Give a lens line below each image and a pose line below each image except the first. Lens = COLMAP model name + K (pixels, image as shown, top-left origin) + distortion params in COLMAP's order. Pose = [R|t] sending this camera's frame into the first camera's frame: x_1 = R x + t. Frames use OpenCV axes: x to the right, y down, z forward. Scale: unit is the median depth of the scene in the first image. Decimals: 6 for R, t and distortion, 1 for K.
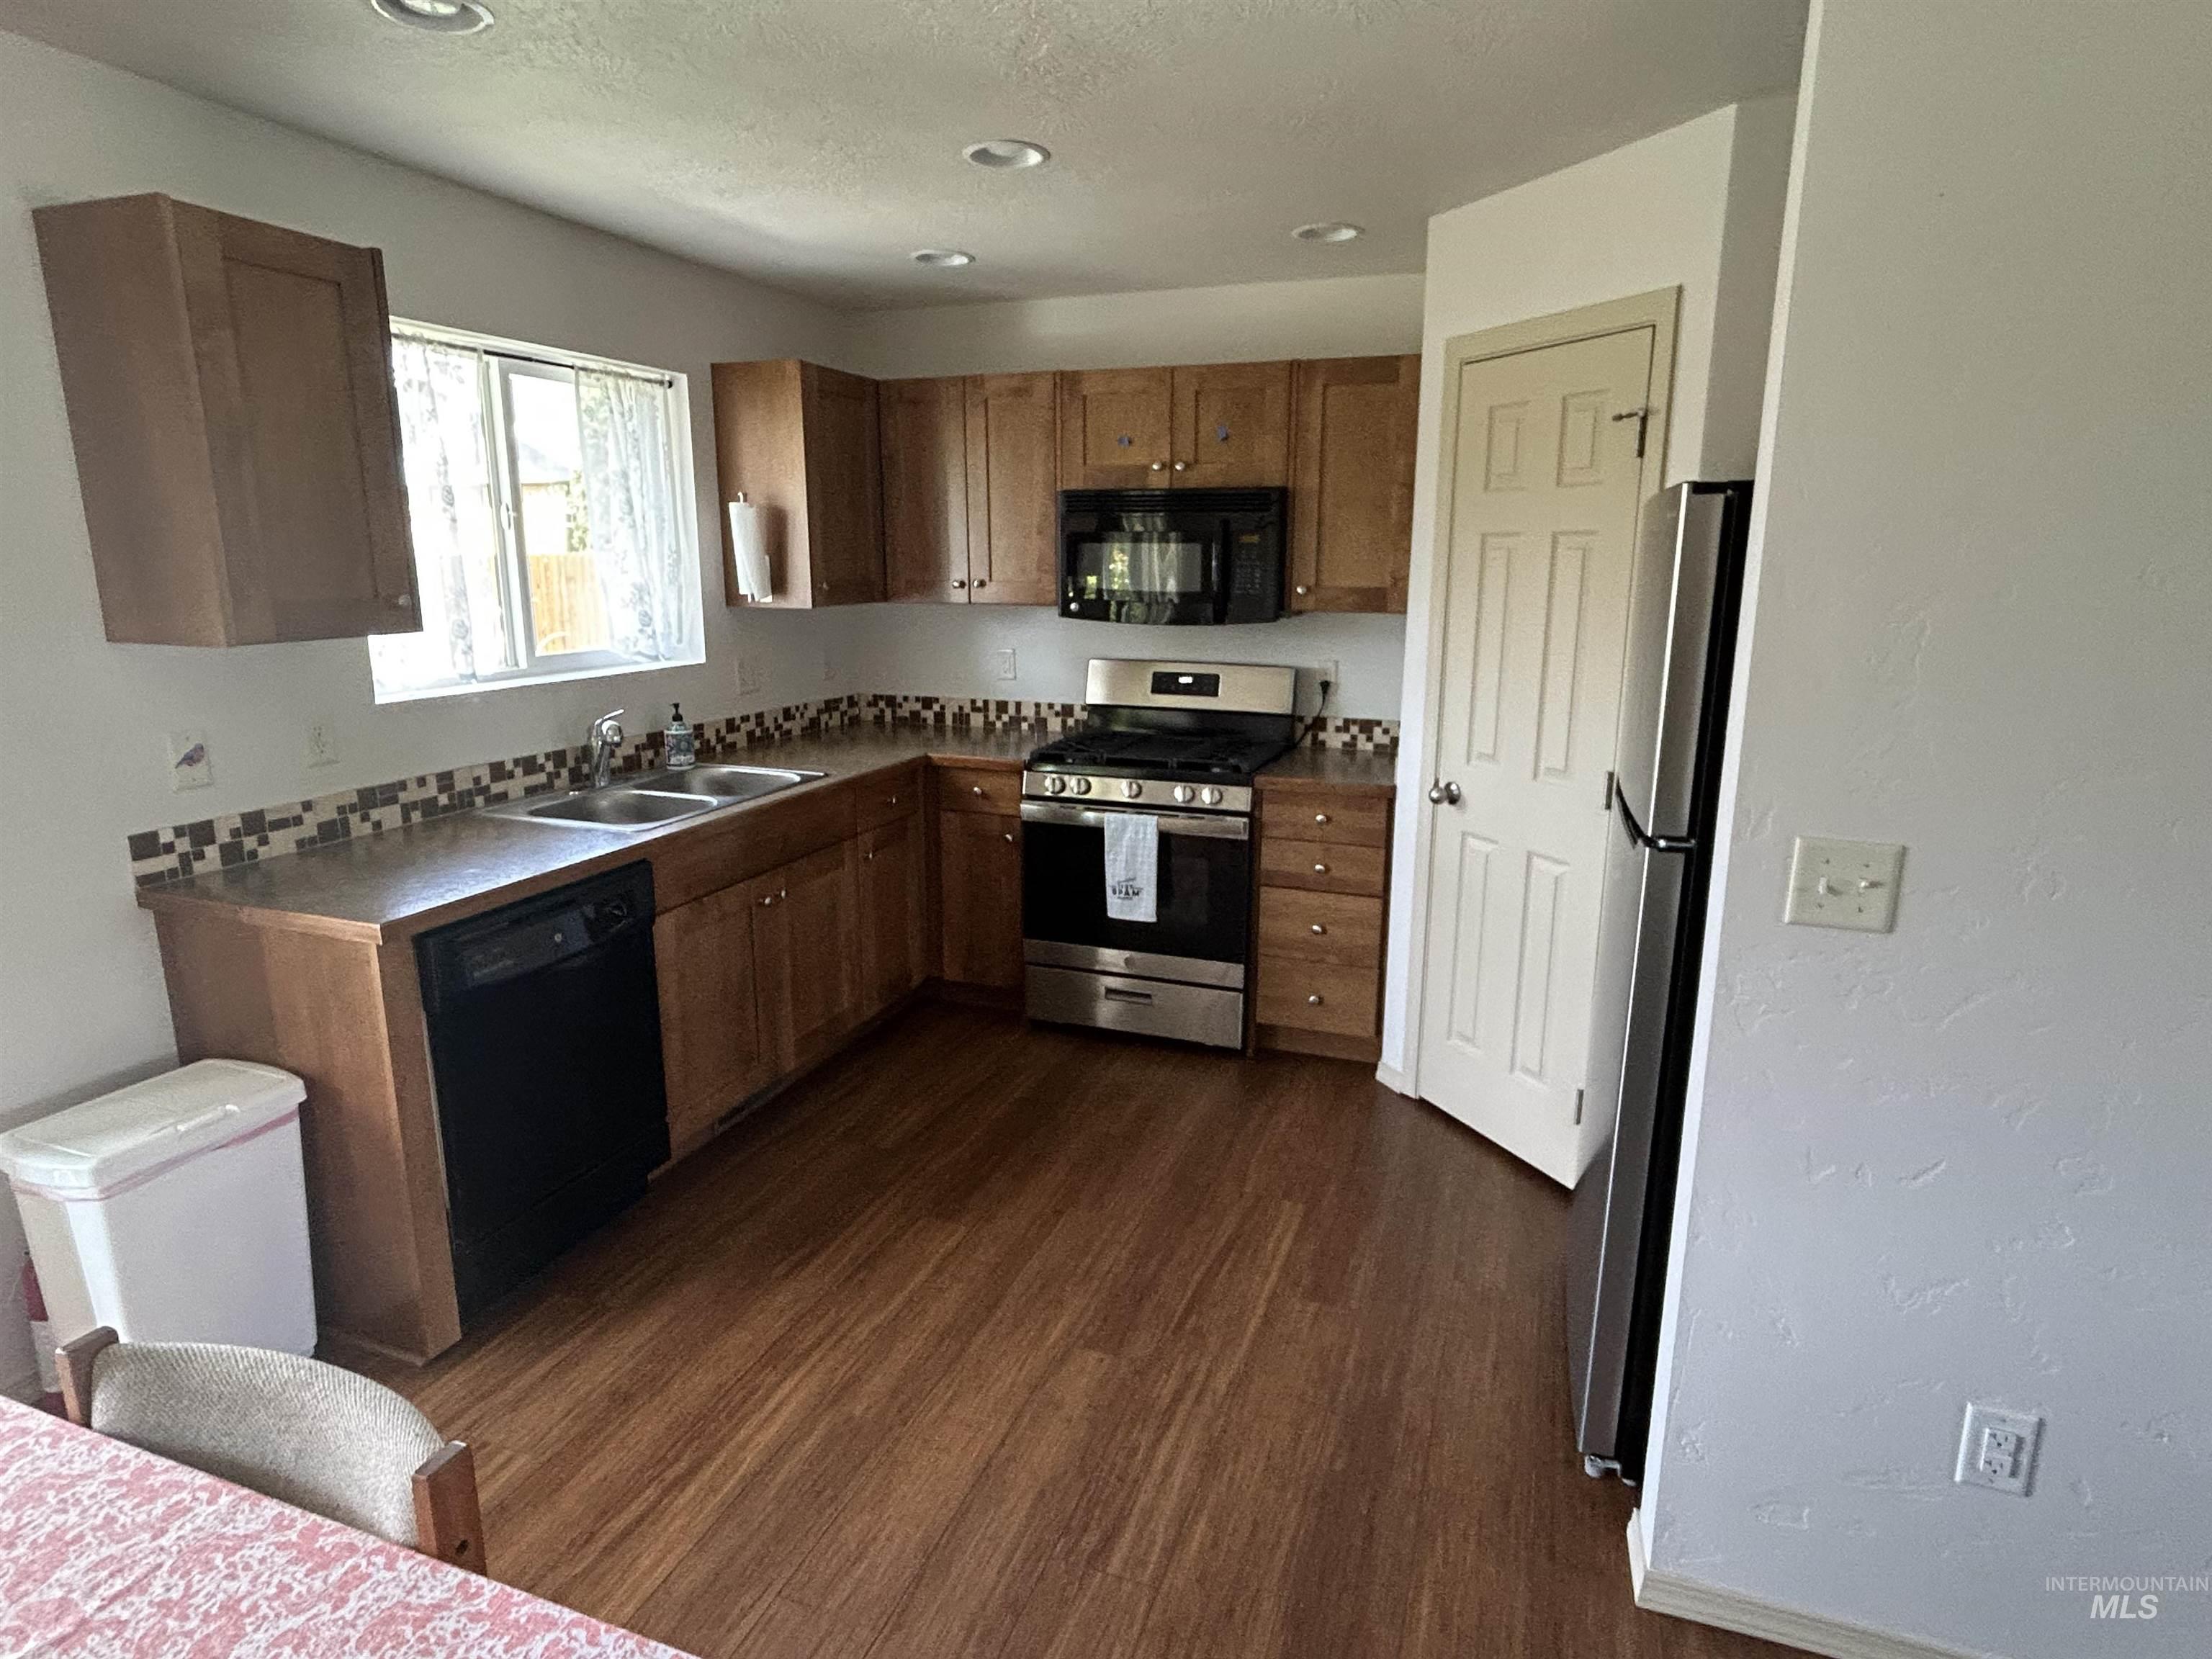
lens RADIAL K [[1207.4, 0, 1111.8], [0, 1207.4, 818.7], [0, 0, 1]] dist [-0.019554, -0.001207]
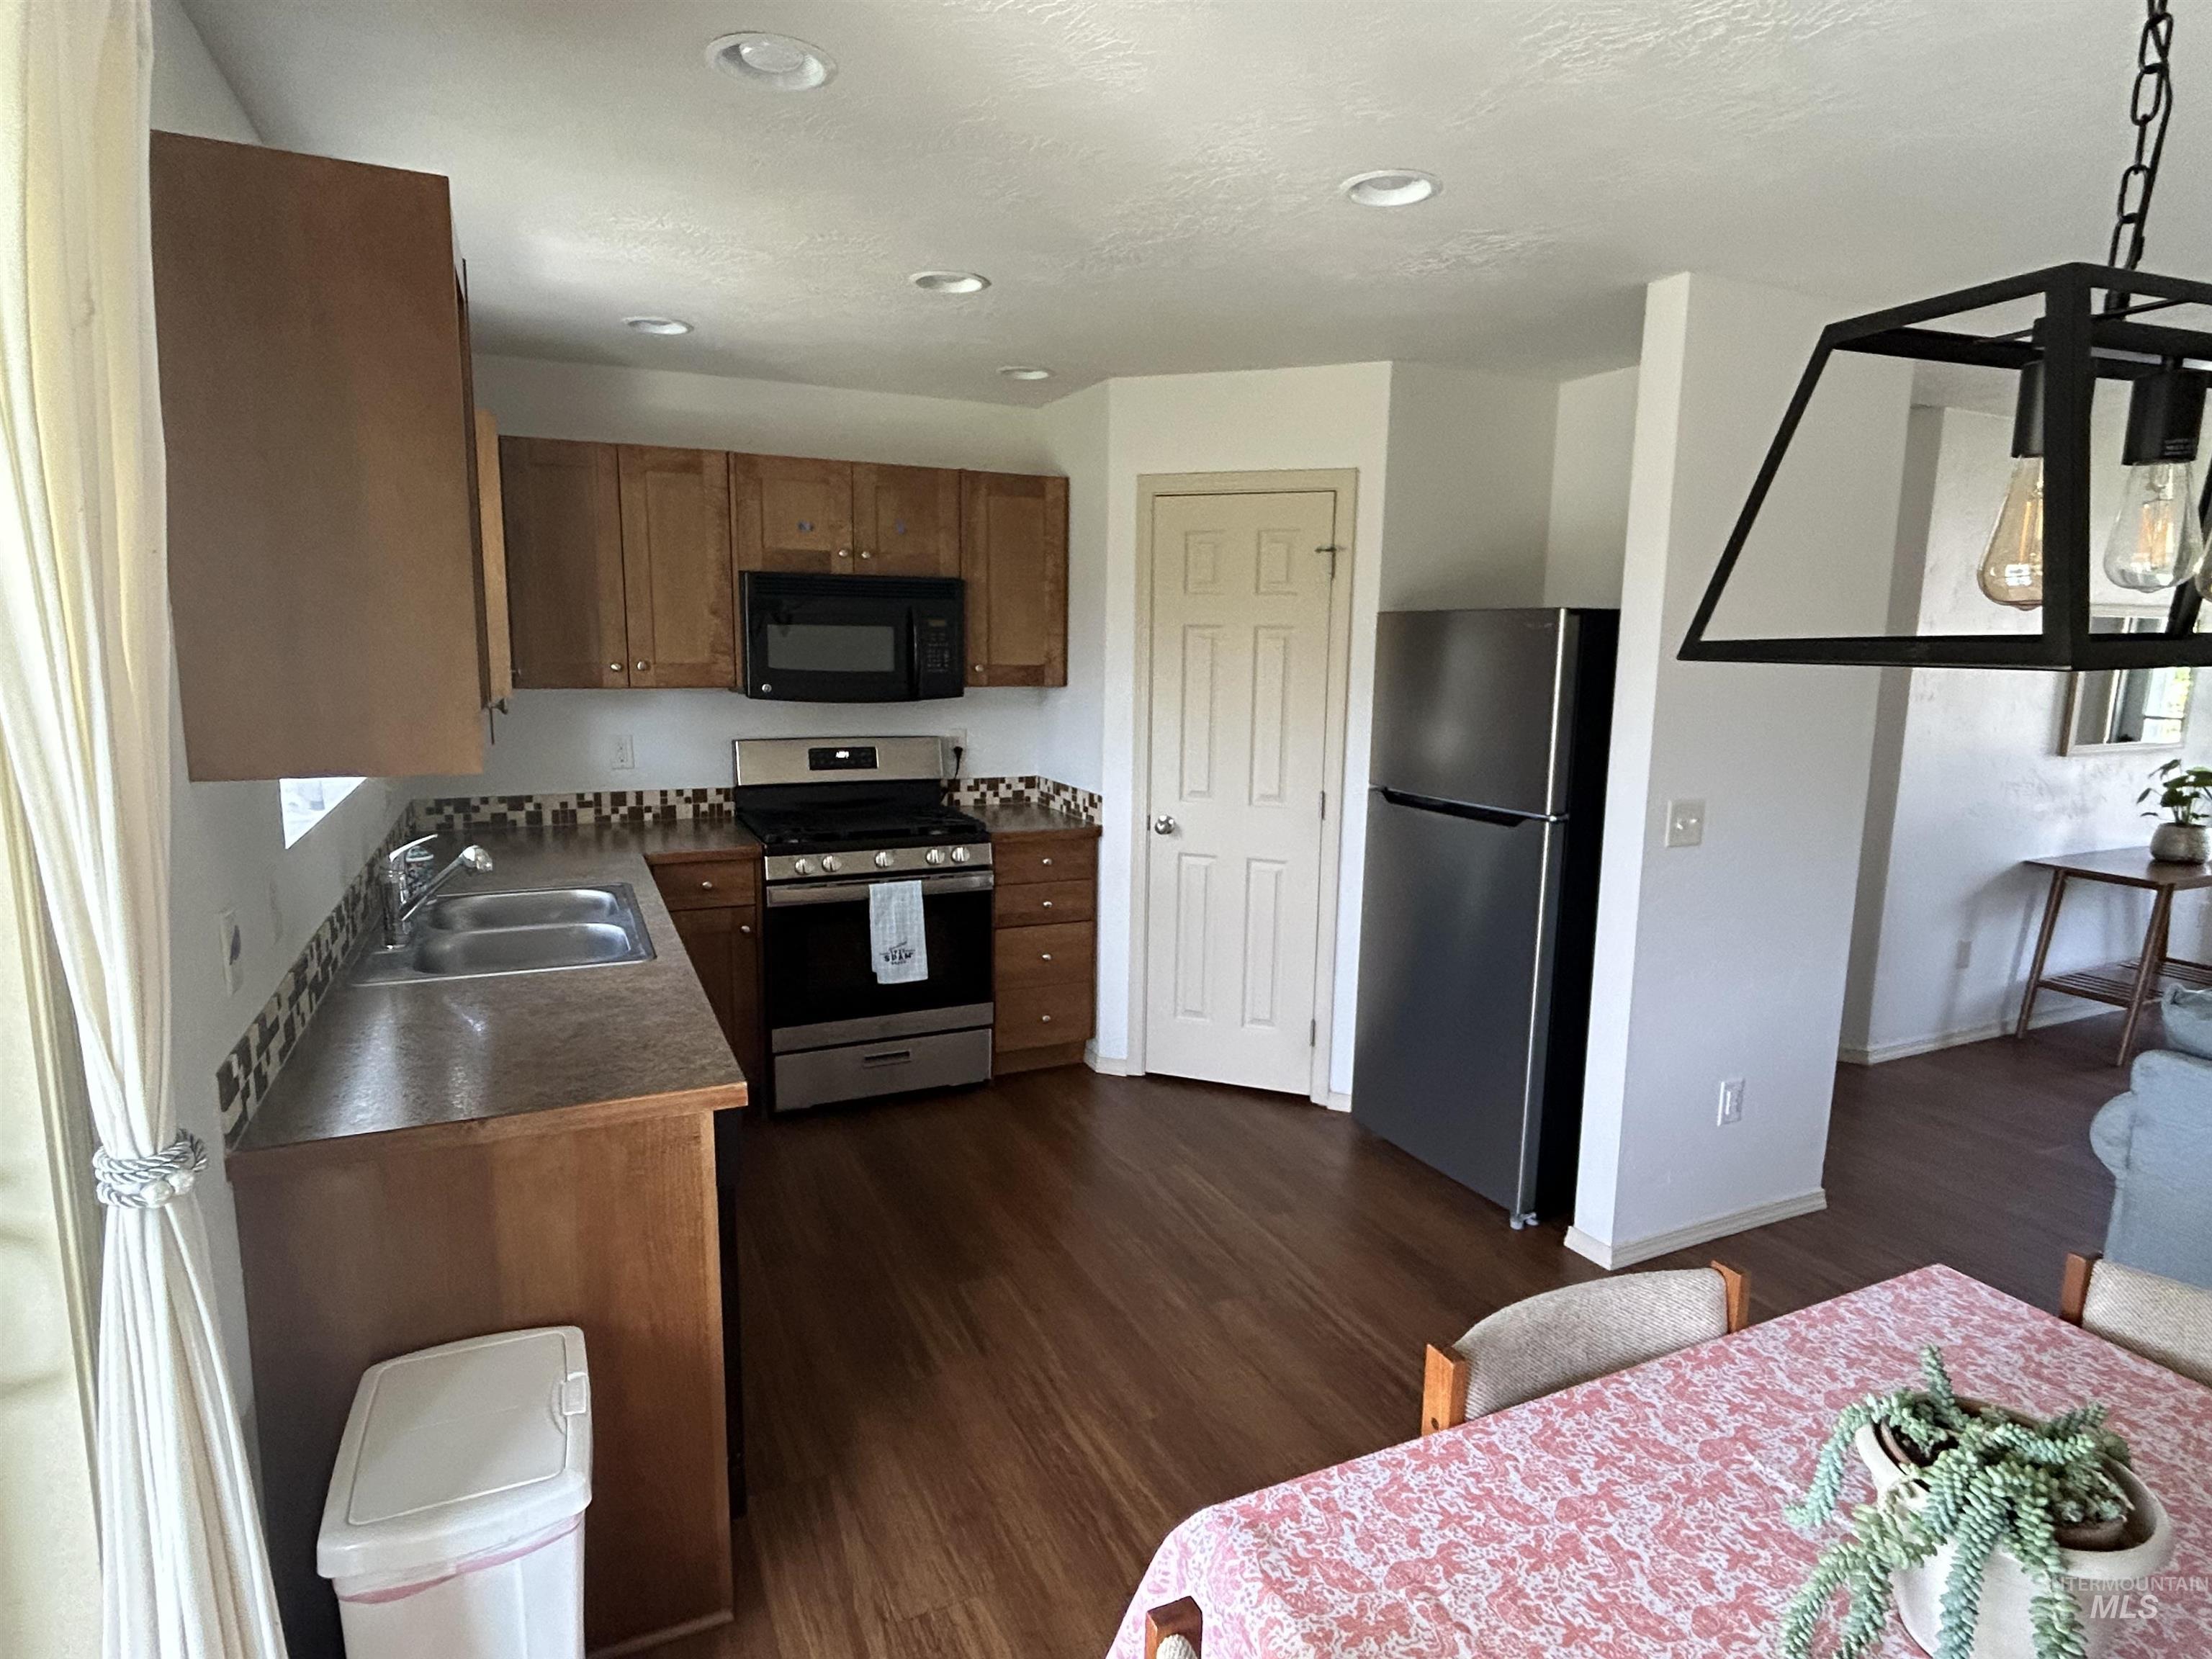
lens RADIAL K [[1207.4, 0, 1111.8], [0, 1207.4, 818.7], [0, 0, 1]] dist [-0.019554, -0.001207]
pose [[0.702152, -0.102590, 0.704598, -0.561788], [0.139857, 0.990160, 0.004797, -0.035365], [-0.698157, 0.095175, 0.709591, 0.111327]]
